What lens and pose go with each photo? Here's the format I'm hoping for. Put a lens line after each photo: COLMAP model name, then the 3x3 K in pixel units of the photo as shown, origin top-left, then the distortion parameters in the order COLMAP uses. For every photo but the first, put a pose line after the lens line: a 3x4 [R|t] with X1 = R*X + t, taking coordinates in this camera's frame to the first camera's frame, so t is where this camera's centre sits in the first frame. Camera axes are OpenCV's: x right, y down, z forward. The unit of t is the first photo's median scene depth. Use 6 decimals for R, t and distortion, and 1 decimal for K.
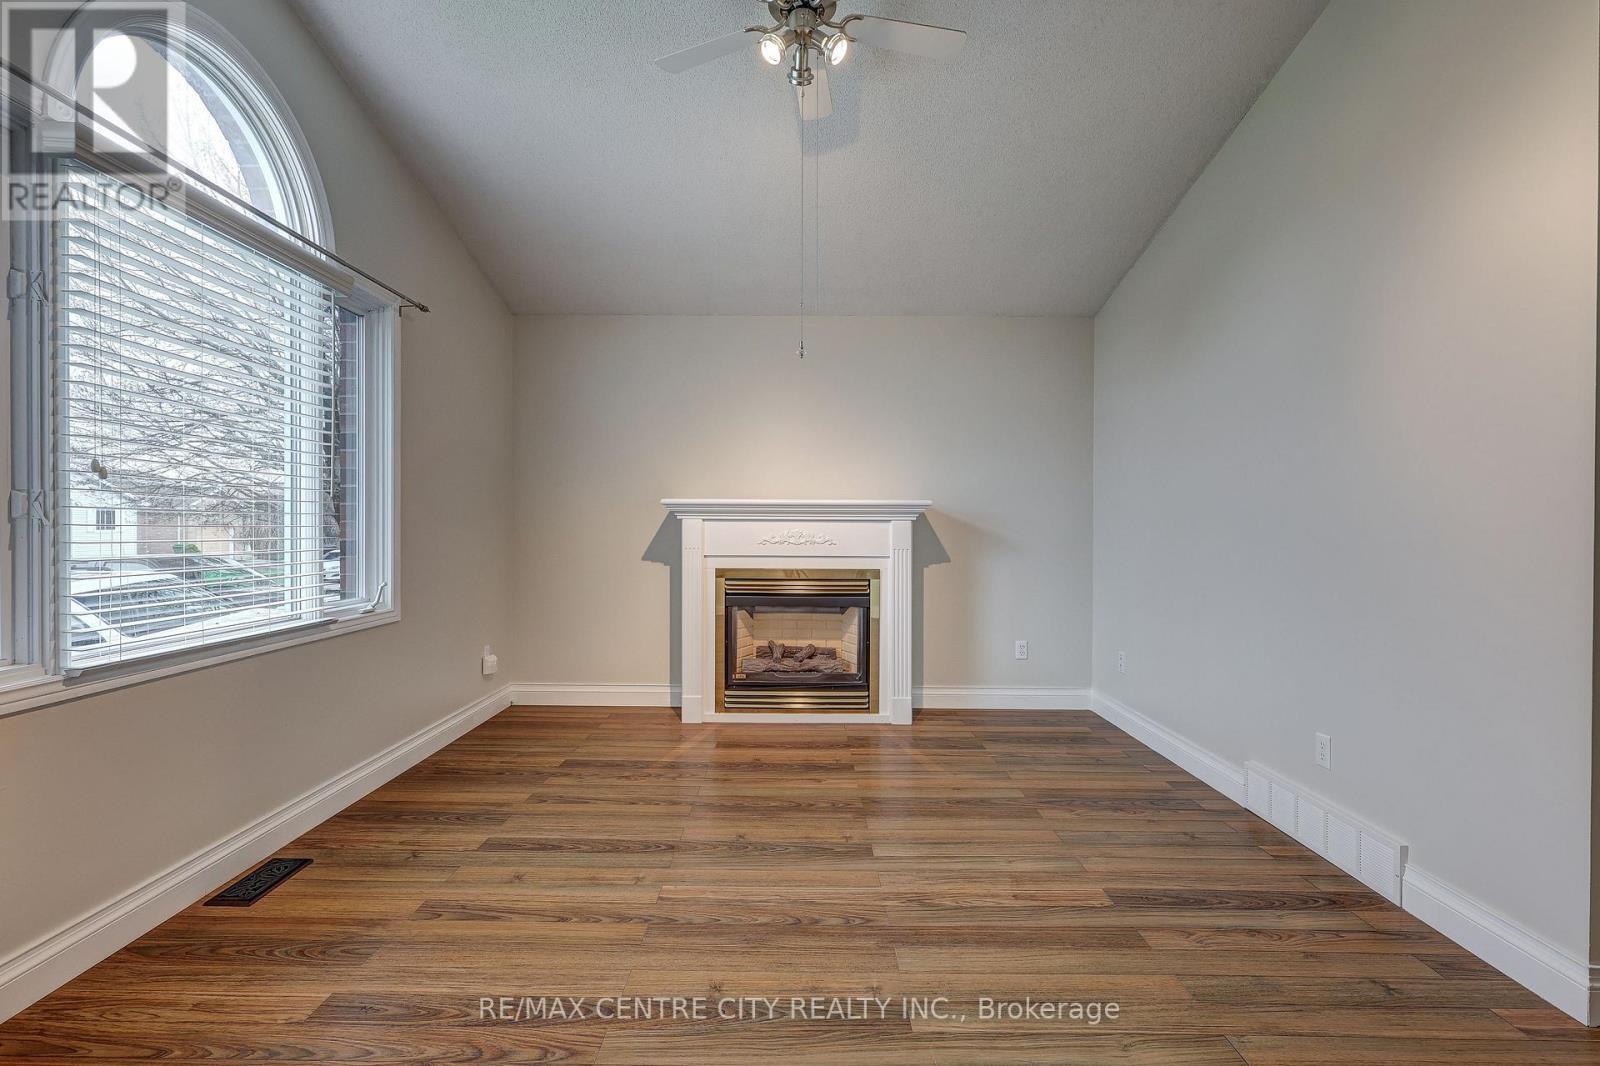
lens RADIAL K [[758.6, 0, 807.0], [0, 758.6, 522.0], [0, 0, 1]] dist [-0.002499, 0.000289]
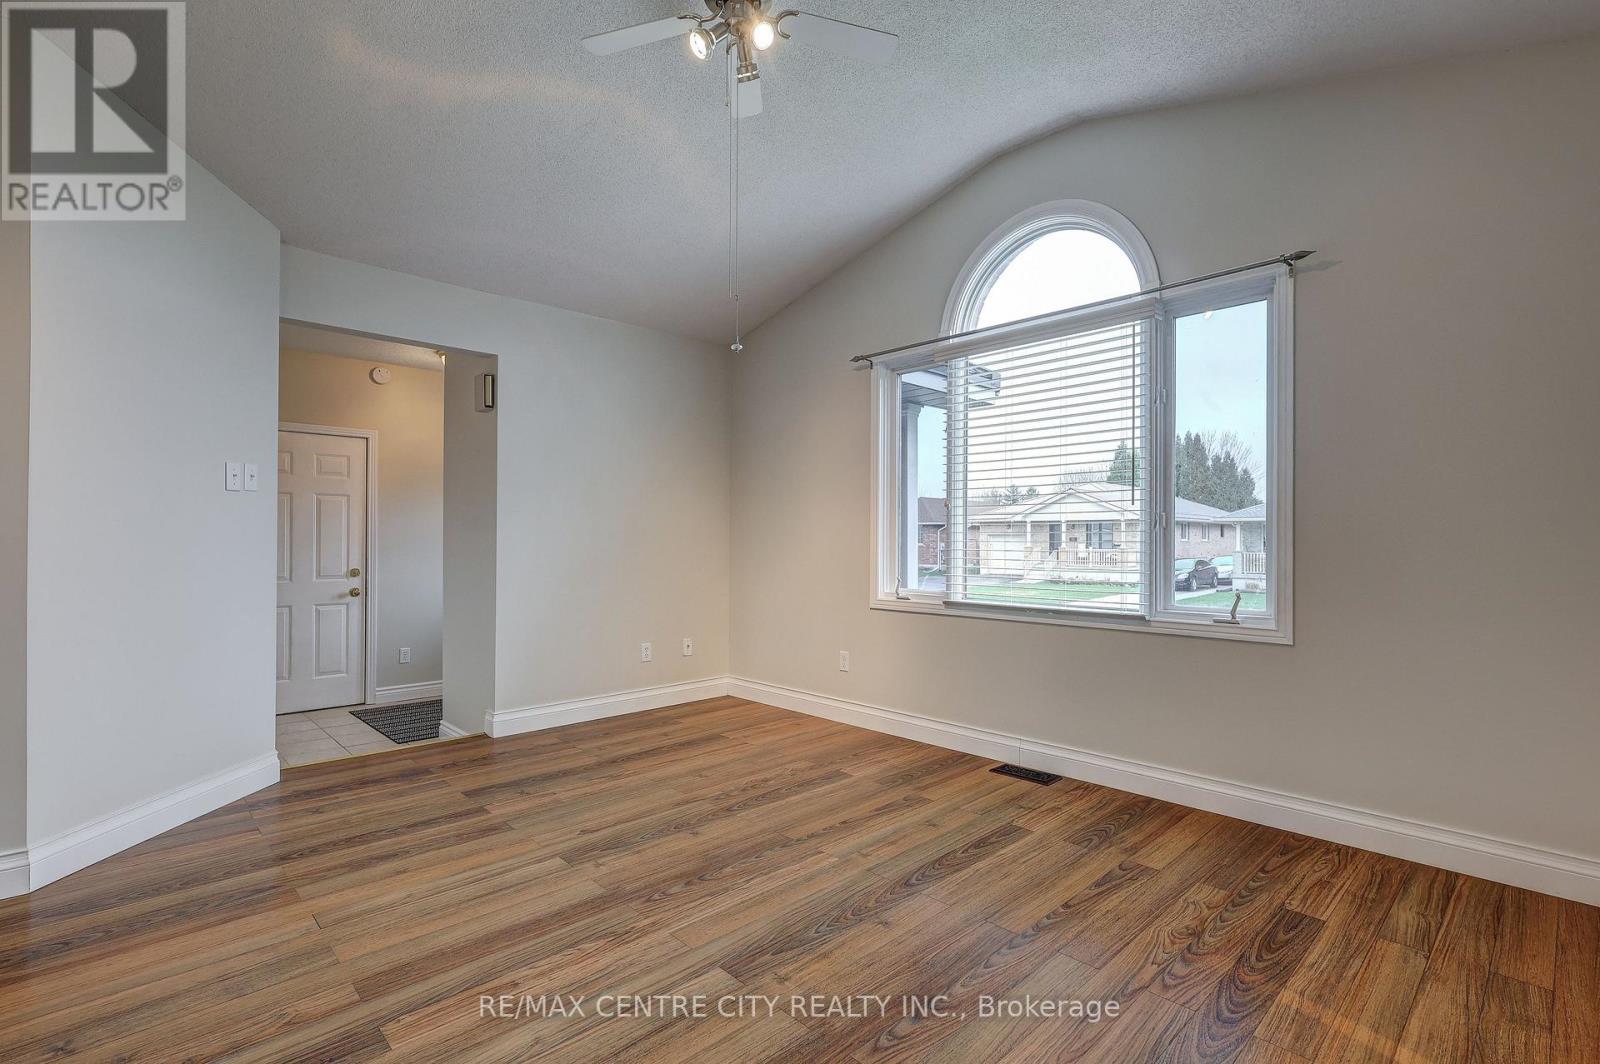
lens RADIAL K [[749.0, 0, 796.7], [0, 749.0, 535.1], [0, 0, 1]] dist [0.001135, 0.001072]
pose [[-0.736728, -0.010092, -0.676114, 0.444173], [-0.000699, 0.999899, -0.014163, 0.024152], [0.676189, -0.009961, -0.736661, 1.333858]]
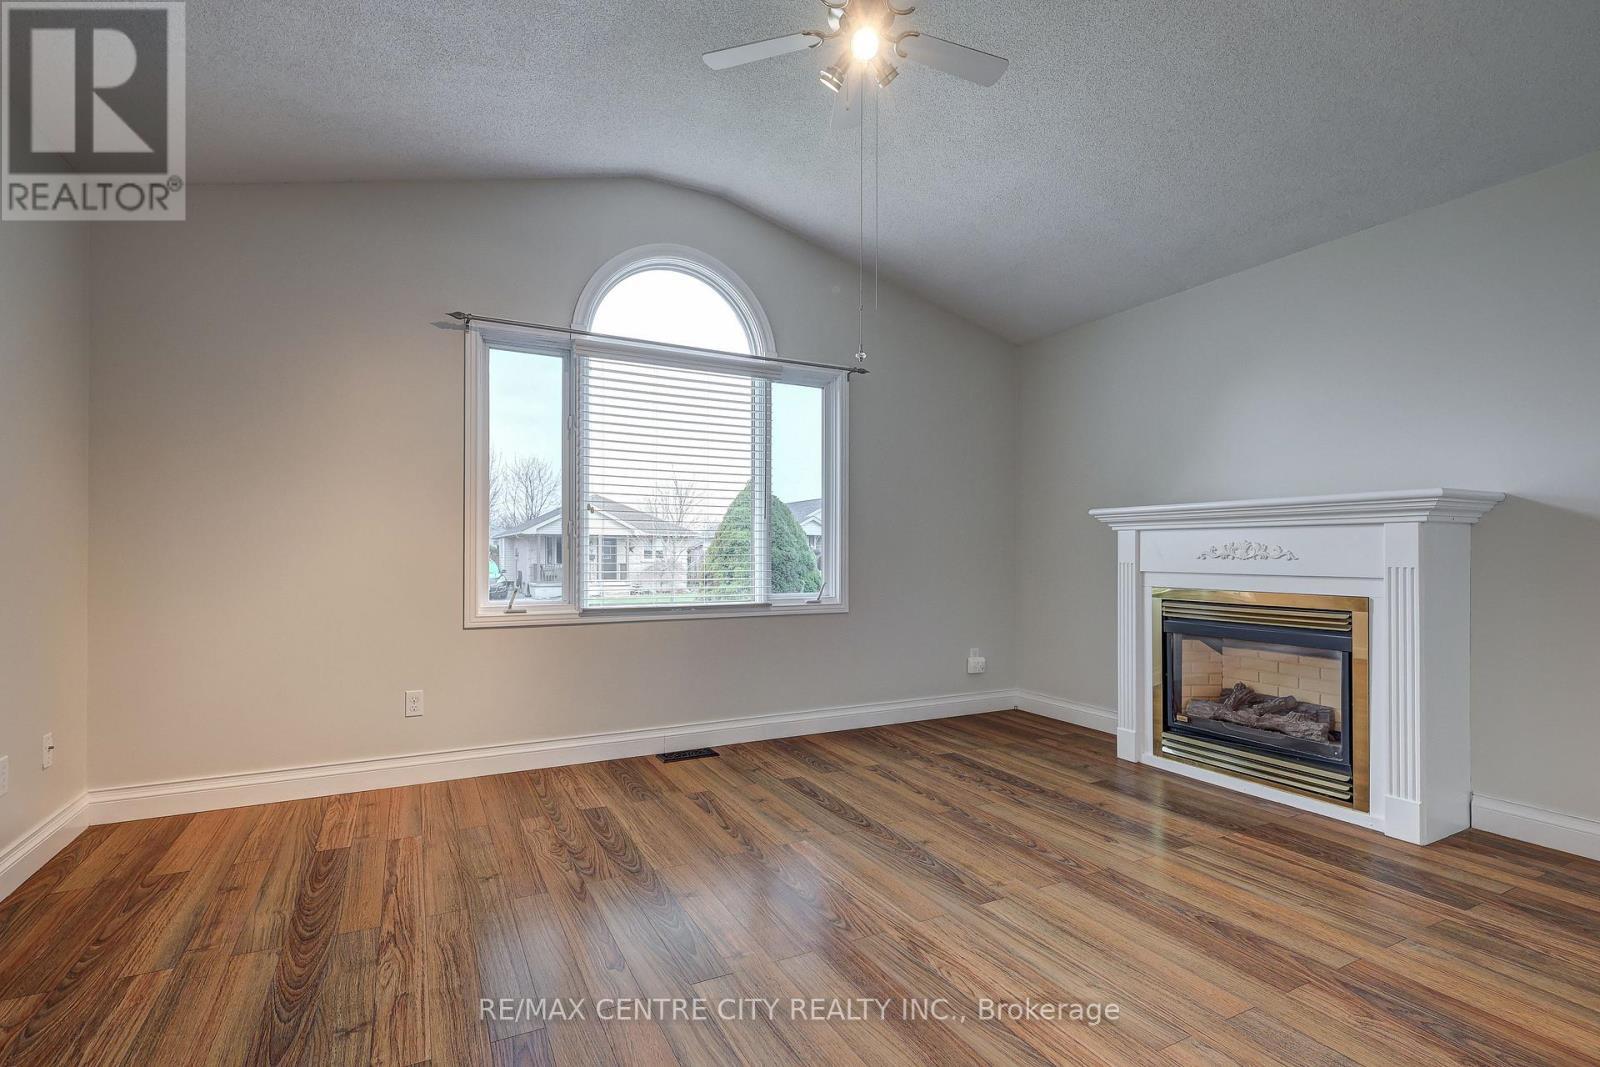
lens RADIAL K [[764.4, 0, 805.0], [0, 764.4, 549.0], [0, 0, 1]] dist [-0.000728, 0.000511]
pose [[0.461241, -0.008658, -0.887232, 0.650055], [0.004420, 0.999962, -0.007460, 0.031525], [0.887264, -0.000481, 0.461262, 0.349251]]
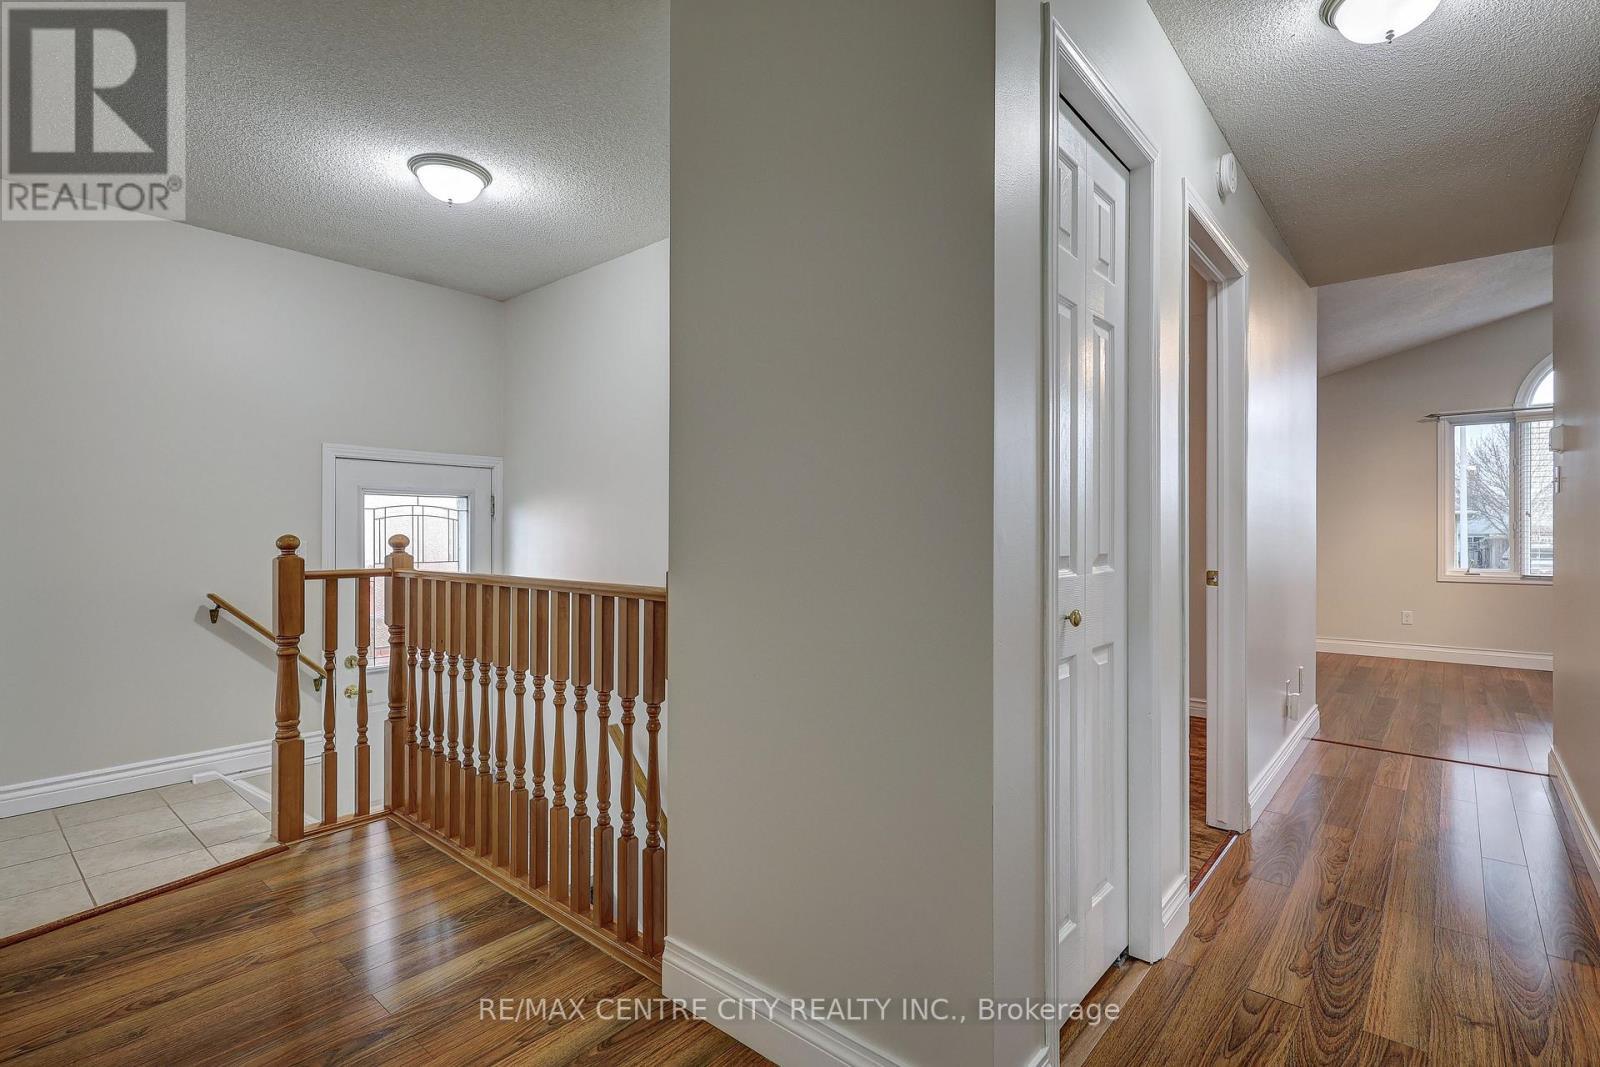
lens RADIAL K [[749.0, 0, 796.7], [0, 749.0, 536.6], [0, 0, 1]] dist [0.001135, 0.001072]
pose [[-0.655380, -0.006079, -0.755275, 2.128706], [0.002588, 0.999944, -0.010294, 0.030867], [0.755295, -0.008701, -0.655328, 0.444247]]
